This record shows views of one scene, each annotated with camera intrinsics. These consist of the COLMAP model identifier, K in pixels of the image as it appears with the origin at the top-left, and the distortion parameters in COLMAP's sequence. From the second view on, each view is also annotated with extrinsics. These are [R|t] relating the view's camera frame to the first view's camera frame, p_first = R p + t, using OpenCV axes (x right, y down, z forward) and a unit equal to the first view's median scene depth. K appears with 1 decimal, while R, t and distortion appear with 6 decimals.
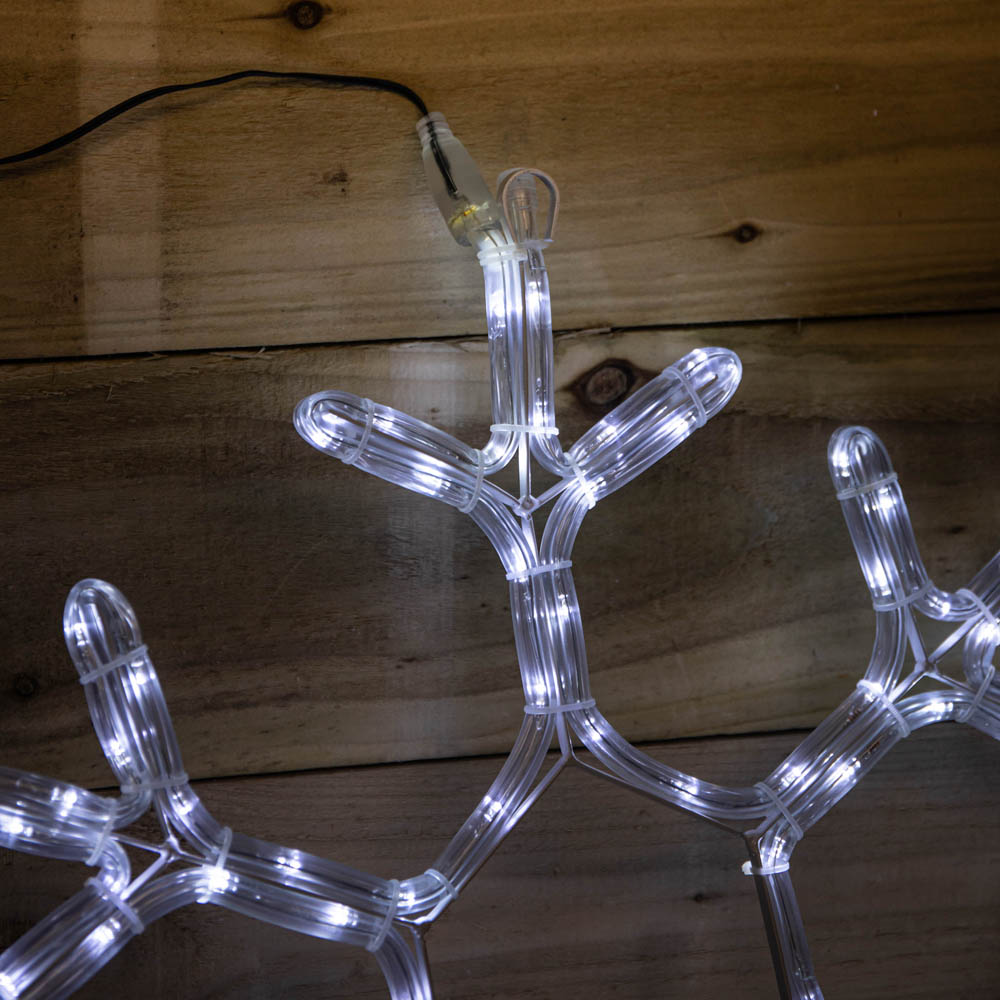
lens RADIAL K [[2248.3, 0, 500.0], [0, 2248.3, 500.0], [0, 0, 1]] dist [-0.009311, 0.102663]
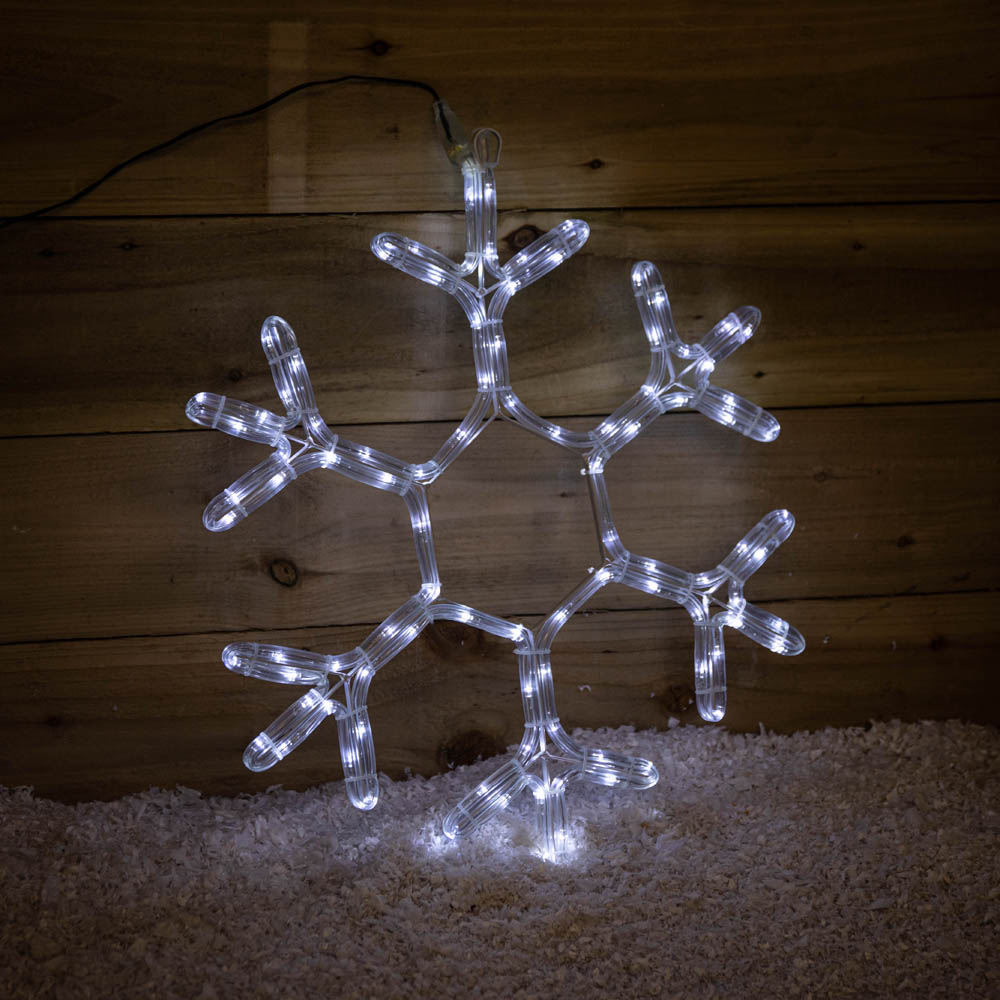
lens RADIAL K [[1782.7, 0, 523.7], [0, 1782.7, 500.1], [0, 0, 1]] dist [0.021645, -0.072370]
pose [[0.999471, 0.028003, 0.016567, 0.028317], [-0.028856, 0.998139, 0.053713, 0.102574], [-0.015032, -0.054163, 0.998419, -0.641935]]
